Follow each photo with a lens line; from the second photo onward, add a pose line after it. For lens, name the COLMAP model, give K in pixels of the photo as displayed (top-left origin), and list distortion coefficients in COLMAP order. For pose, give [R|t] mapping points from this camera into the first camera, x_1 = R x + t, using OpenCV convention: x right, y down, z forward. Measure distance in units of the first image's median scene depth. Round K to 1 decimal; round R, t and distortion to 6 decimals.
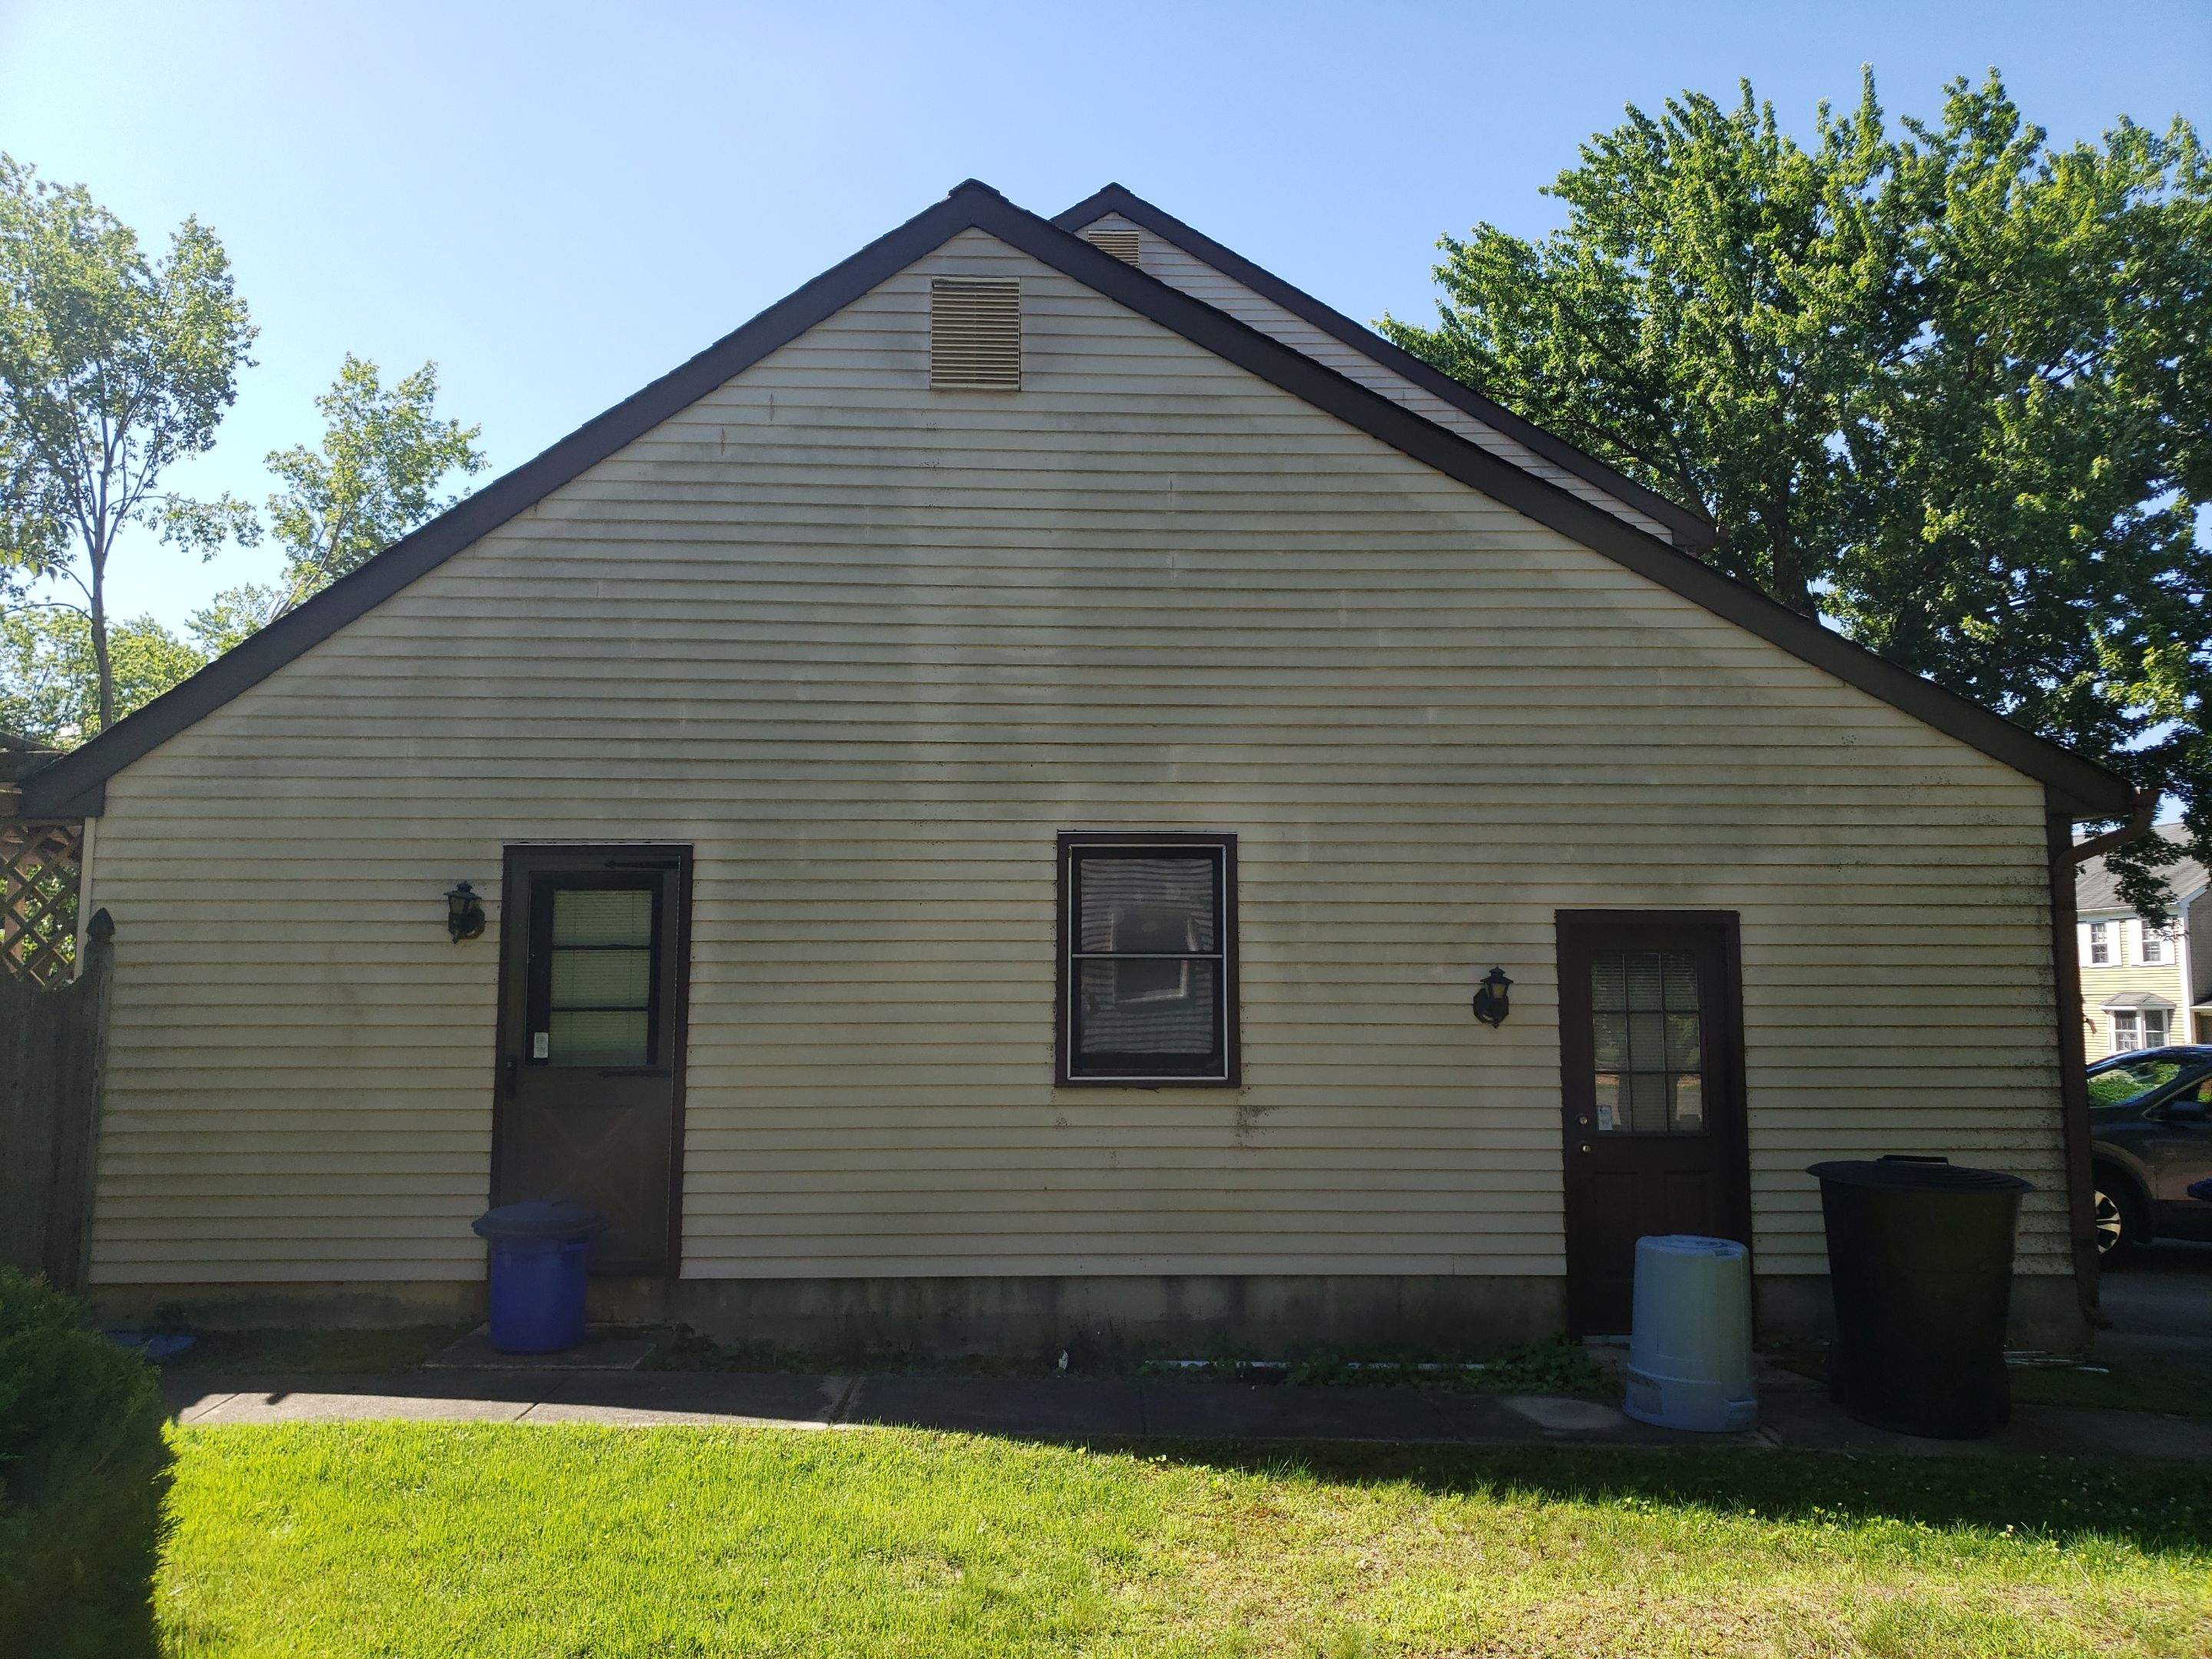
lens RADIAL K [[1655.2, 0, 1140.5], [0, 1655.2, 830.9], [0, 0, 1]] dist [0.212269, -0.488257]
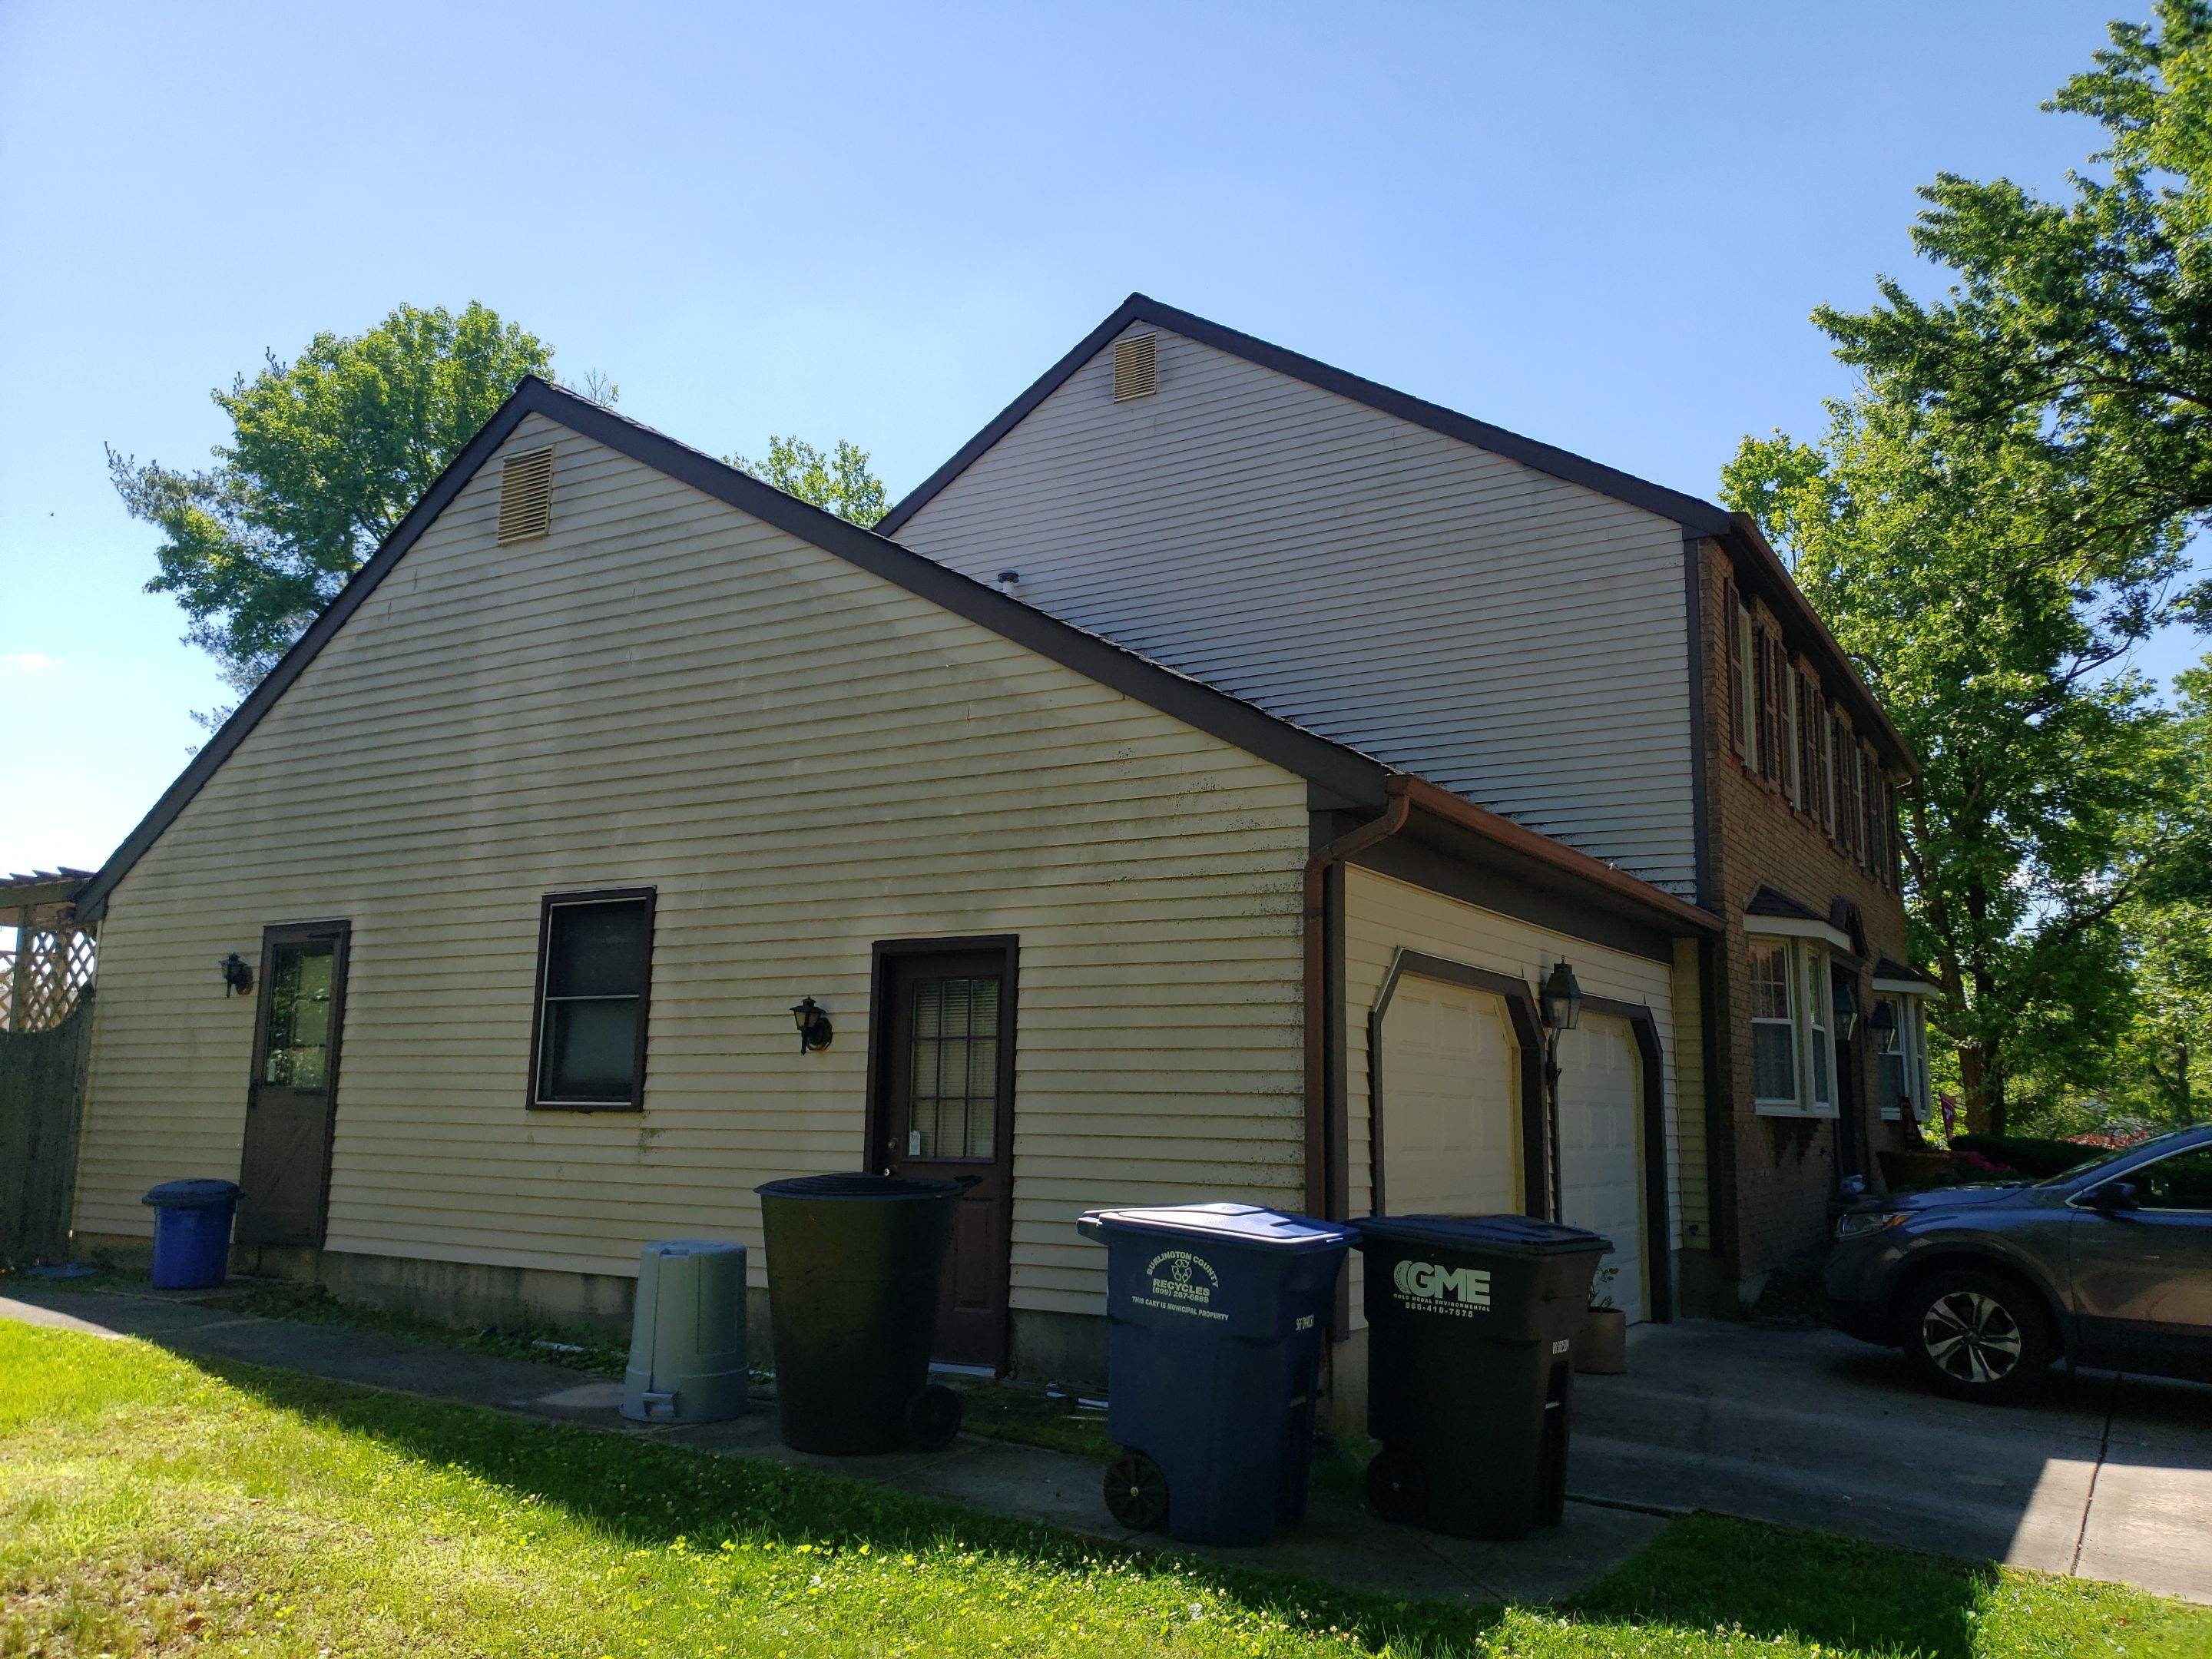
lens RADIAL K [[1656.7, 0, 1106.0], [0, 1656.7, 829.5], [0, 0, 1]] dist [0.128504, -0.277378]
pose [[0.849148, -0.076039, -0.522653, 0.917579], [0.043288, 0.996272, -0.074614, 0.061178], [0.526378, 0.040734, 0.849274, 0.191959]]
